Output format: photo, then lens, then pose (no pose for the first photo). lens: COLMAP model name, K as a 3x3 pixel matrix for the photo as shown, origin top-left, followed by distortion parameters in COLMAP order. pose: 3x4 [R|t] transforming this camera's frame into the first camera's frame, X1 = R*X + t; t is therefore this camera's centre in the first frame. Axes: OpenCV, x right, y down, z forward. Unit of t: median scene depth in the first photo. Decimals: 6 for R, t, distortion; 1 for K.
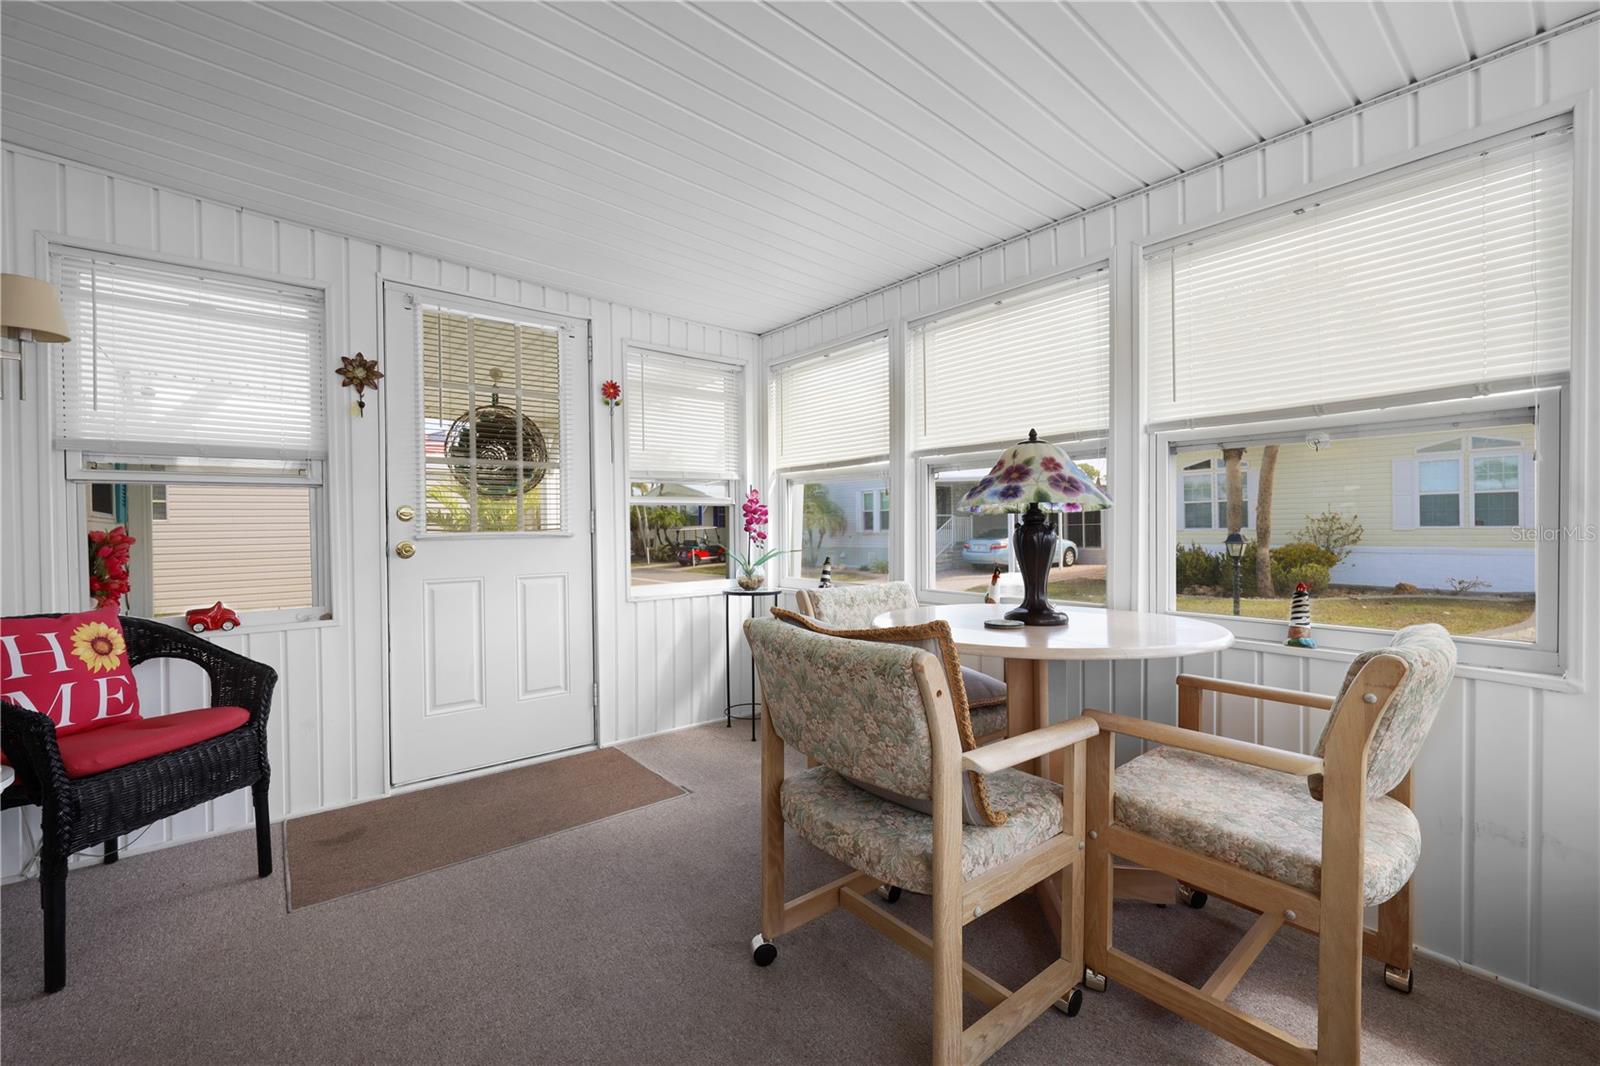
lens RADIAL K [[656.3, 0, 804.5], [0, 656.3, 536.1], [0, 0, 1]] dist [0.001586, 0.000761]
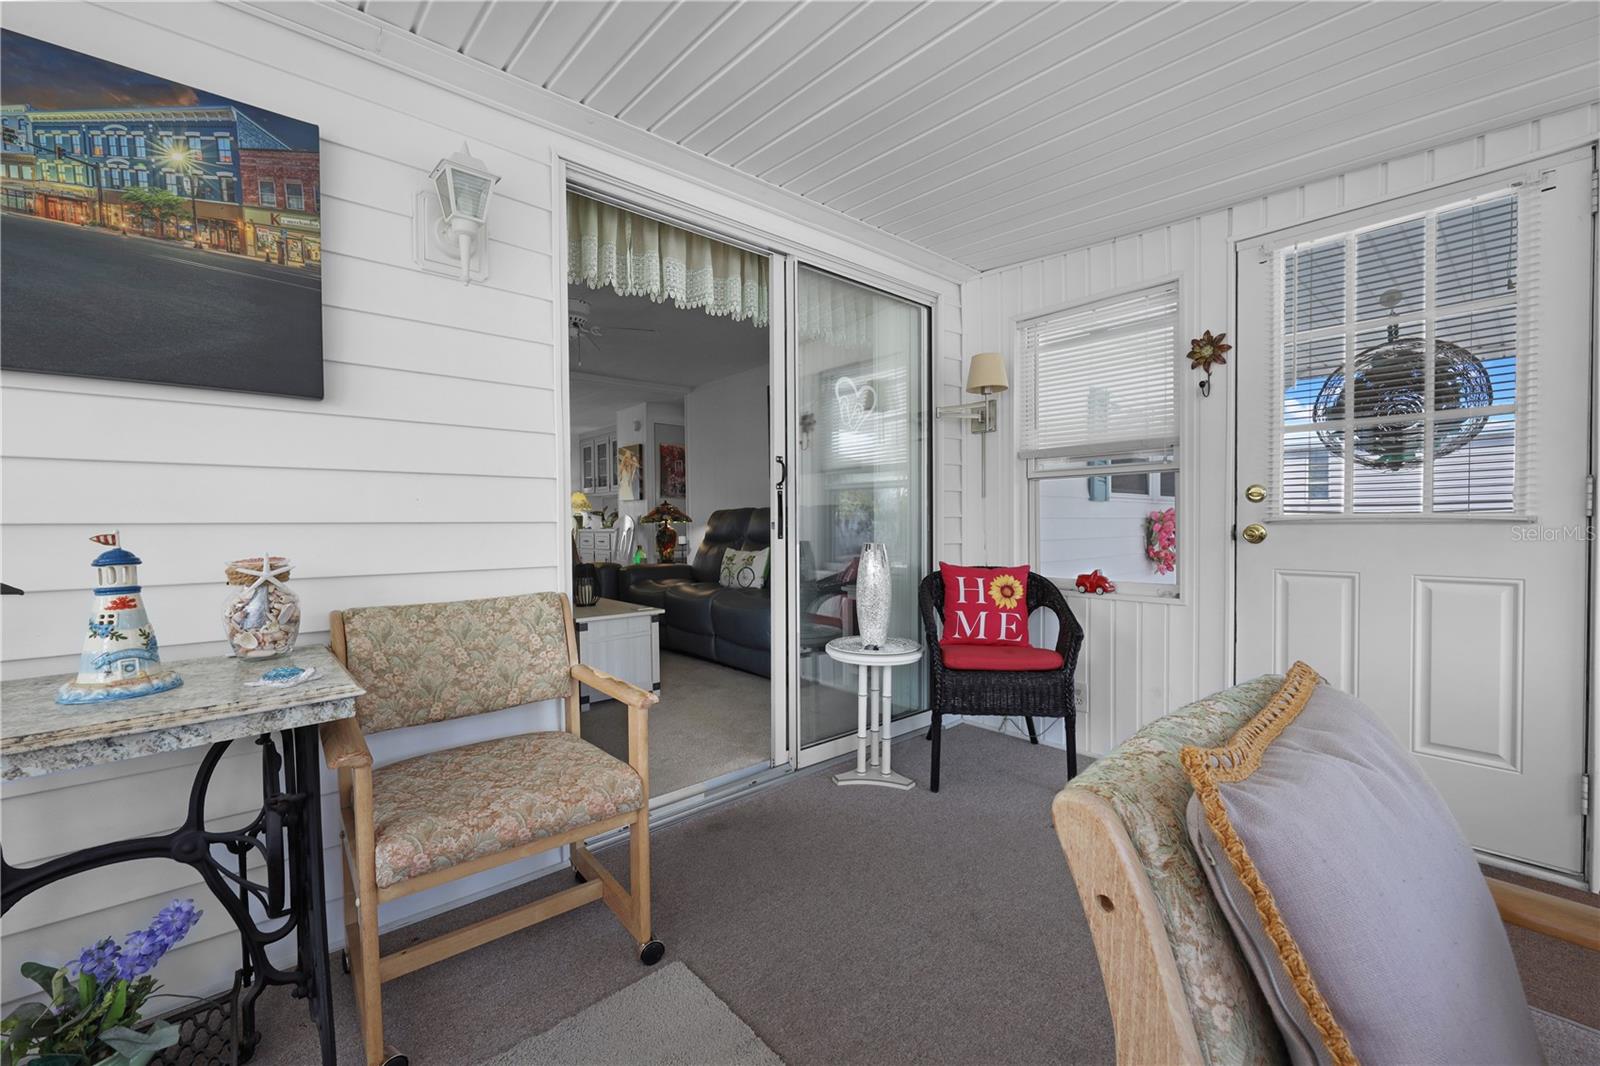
lens RADIAL K [[656.3, 0, 806.3], [0, 656.3, 537.6], [0, 0, 1]] dist [0.001586, 0.000761]
pose [[0.033788, 0.037032, -0.998743, 0.291656], [-0.003557, 0.999311, 0.036932, -0.005305], [0.999423, 0.002304, 0.033896, 0.373993]]
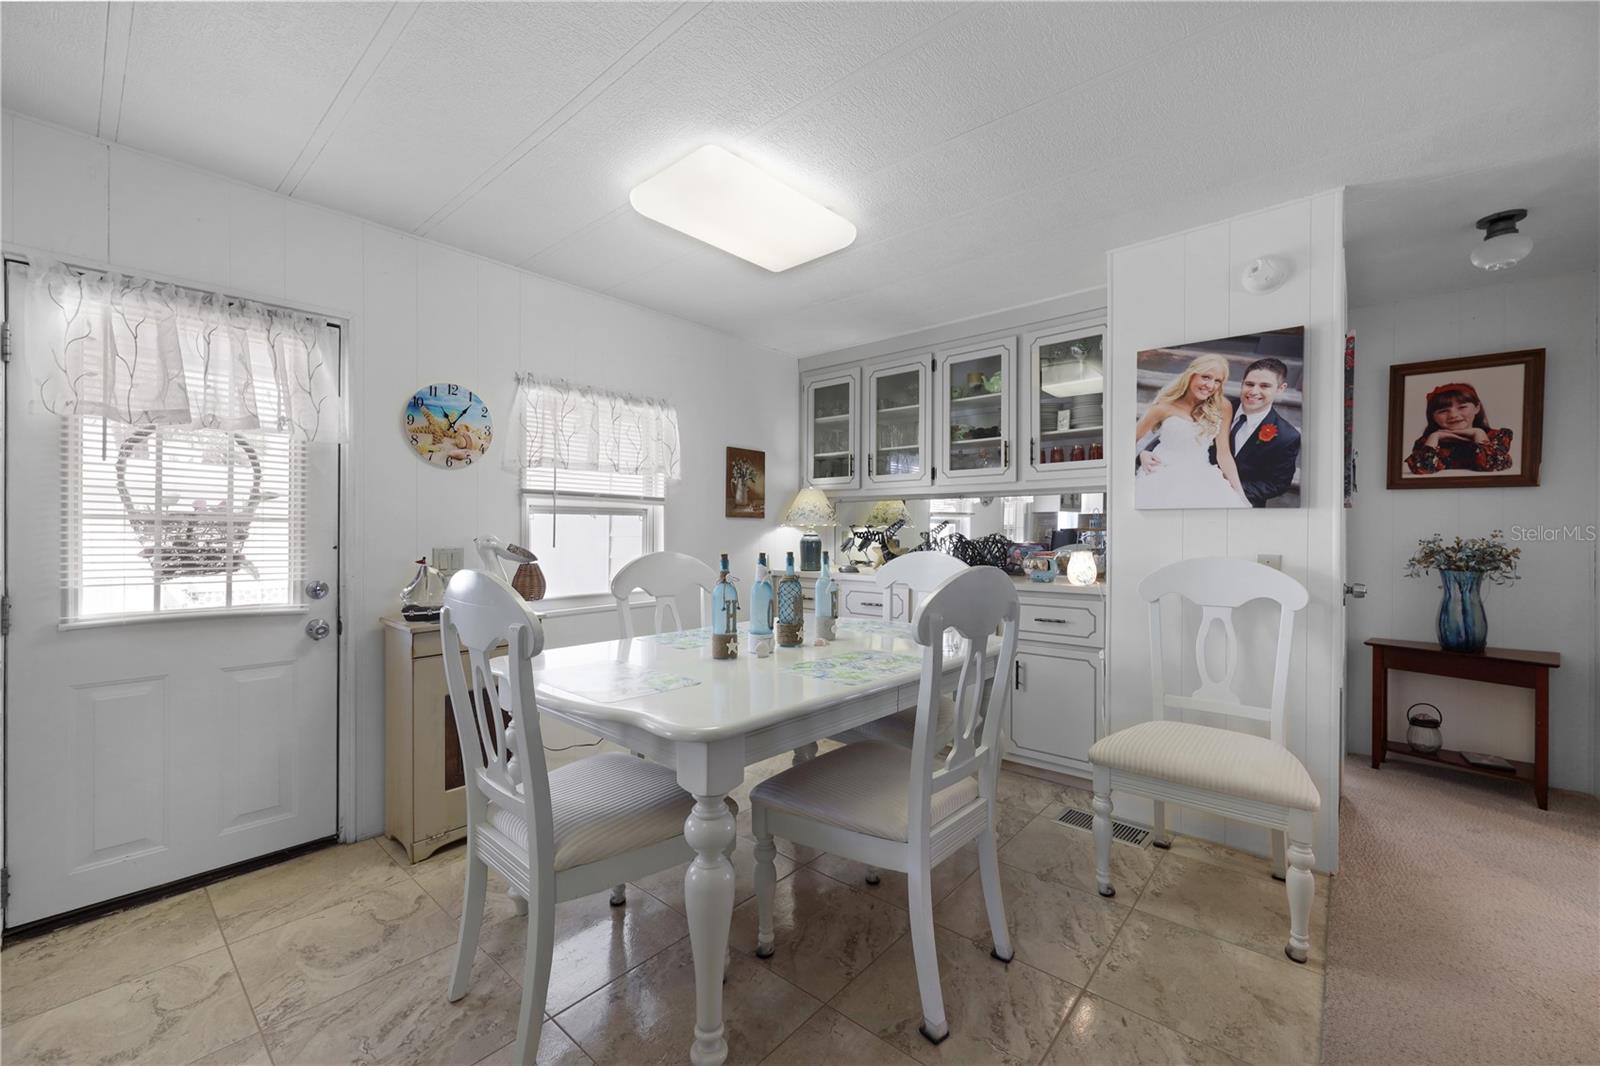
lens RADIAL K [[656.3, 0, 806.1], [0, 656.3, 542.8], [0, 0, 1]] dist [0.001586, 0.000761]
pose [[0.162871, 0.033601, -0.986075, -1.979542], [-0.017593, 0.999360, 0.031148, -0.031731], [0.986491, 0.012275, 0.163358, -1.151209]]
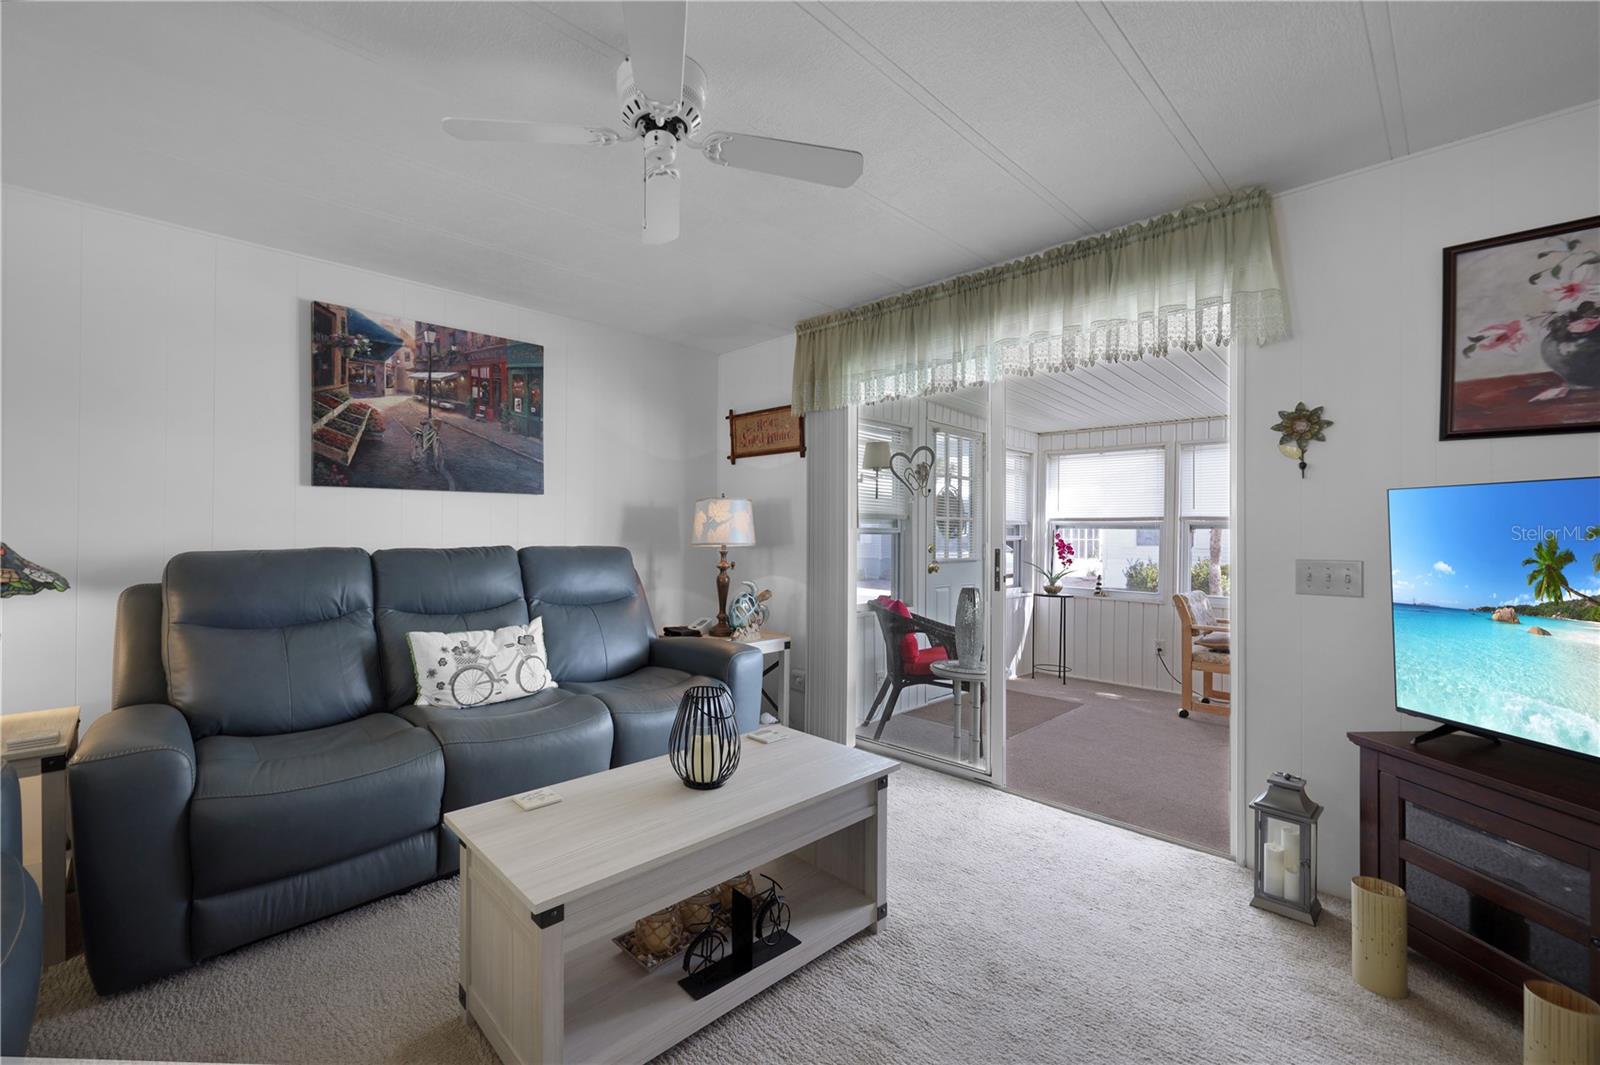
lens RADIAL K [[656.3, 0, 744.3], [0, 656.3, 529.1], [0, 0, 1]] dist [0.001586, 0.000761]
pose [[0.998250, 0.021574, 0.055058, -1.363130], [-0.020646, 0.999636, -0.017377, -0.050147], [-0.055413, 0.016210, 0.998332, -0.863345]]
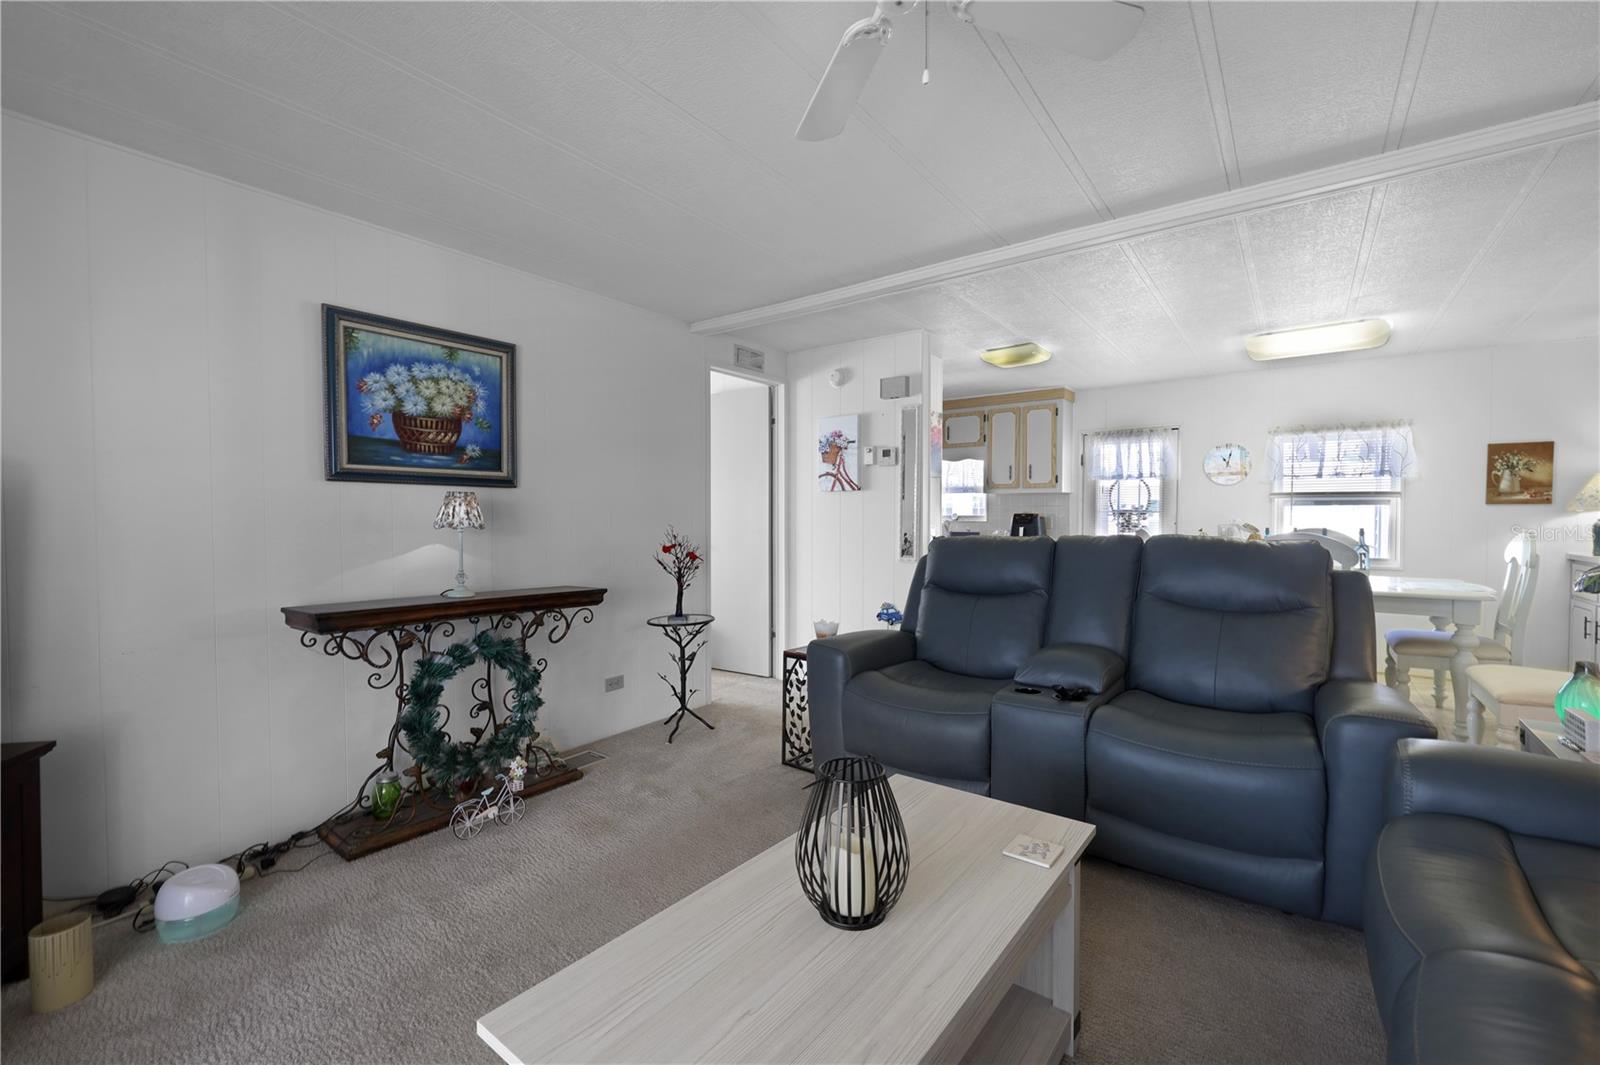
lens RADIAL K [[671.2, 0, 806.2], [0, 671.2, 533.5], [0, 0, 1]] dist [-0.006324, 0.001822]
pose [[-0.970209, 0.025454, -0.240930, -1.221266], [0.015540, 0.998956, 0.042958, -0.069229], [0.241772, 0.037934, -0.969591, 0.322276]]
